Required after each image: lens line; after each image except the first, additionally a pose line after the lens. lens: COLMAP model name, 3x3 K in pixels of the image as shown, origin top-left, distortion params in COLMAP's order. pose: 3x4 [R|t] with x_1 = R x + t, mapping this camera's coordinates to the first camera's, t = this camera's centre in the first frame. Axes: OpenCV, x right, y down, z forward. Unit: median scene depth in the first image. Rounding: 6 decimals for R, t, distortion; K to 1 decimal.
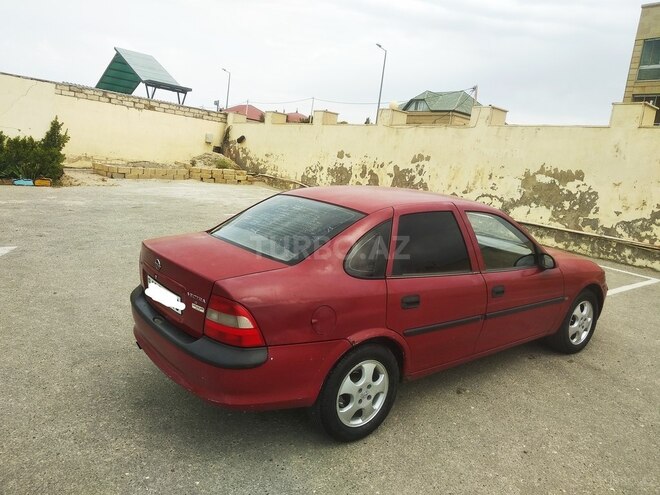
lens RADIAL K [[510.3, 0, 330.9], [0, 510.3, 252.0], [0, 0, 1]] dist [0.049602, -0.070615]
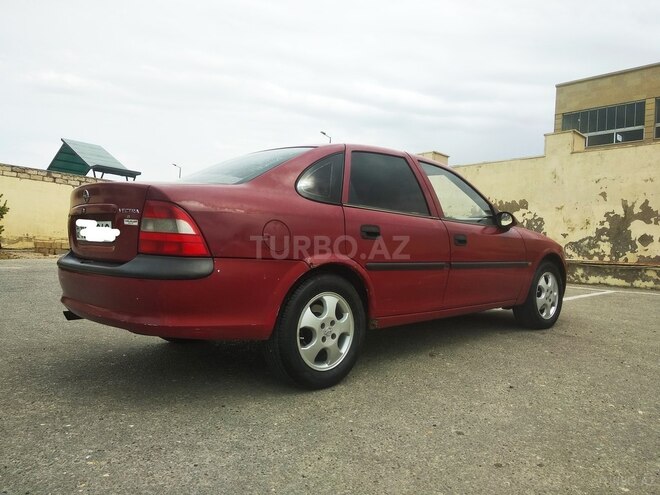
lens RADIAL K [[510.3, 0, 330.9], [0, 510.3, 252.0], [0, 0, 1]] dist [0.049602, -0.070615]
pose [[0.994212, -0.059398, 0.089519, -0.000269], [0.074161, 0.982328, -0.171847, 0.104050], [-0.077730, 0.177492, 0.981048, 0.037351]]
